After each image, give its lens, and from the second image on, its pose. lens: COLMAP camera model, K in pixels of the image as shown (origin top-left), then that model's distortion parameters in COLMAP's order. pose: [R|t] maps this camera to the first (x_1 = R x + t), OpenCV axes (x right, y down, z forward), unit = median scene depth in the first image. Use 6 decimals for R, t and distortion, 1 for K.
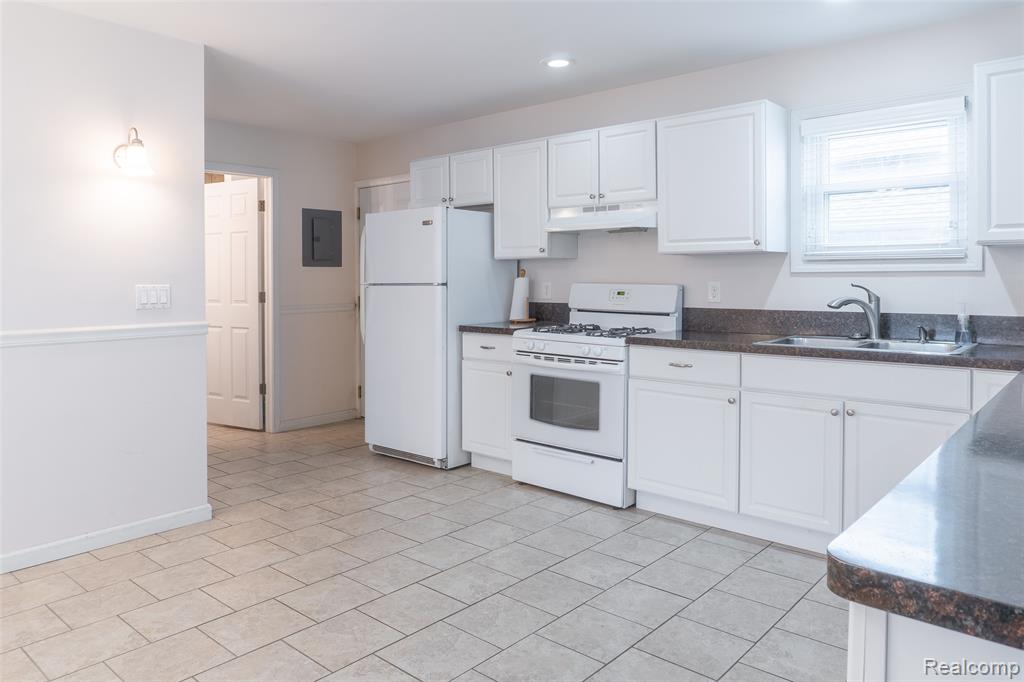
lens RADIAL K [[702.5, 0, 539.6], [0, 702.5, 282.4], [0, 0, 1]] dist [-0.011877, -0.002022]
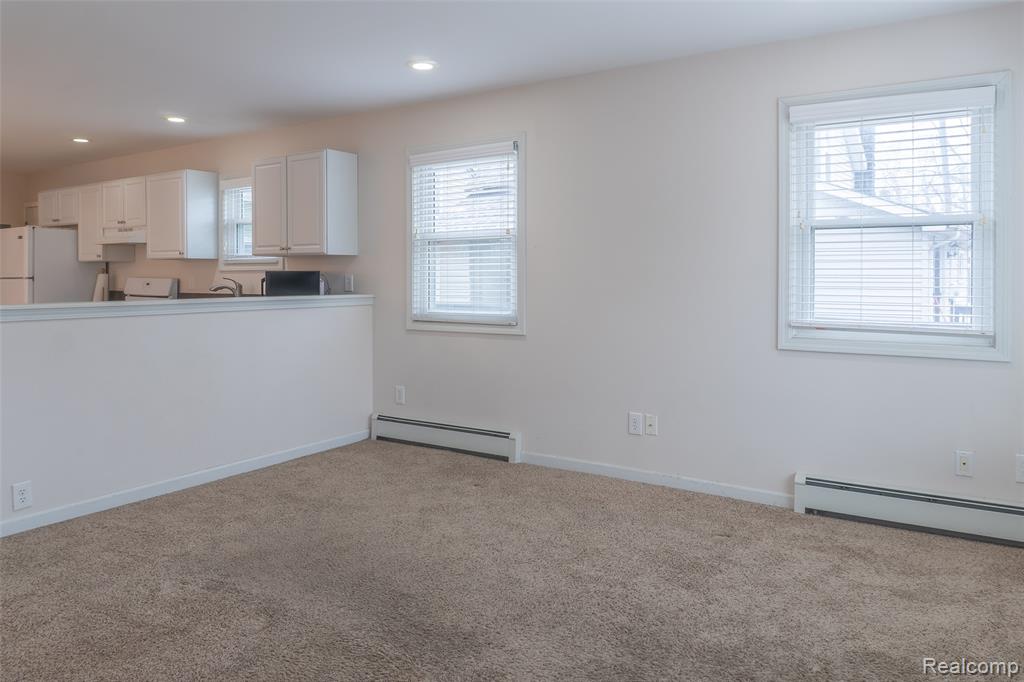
lens RADIAL K [[722.5, 0, 515.0], [0, 722.5, 277.5], [0, 0, 1]] dist [-0.009245, -0.002867]
pose [[0.993747, 0.003234, 0.111605, 0.855999], [-0.002461, 0.999972, -0.007060, 0.011552], [-0.111624, 0.006741, 0.993728, -0.773863]]
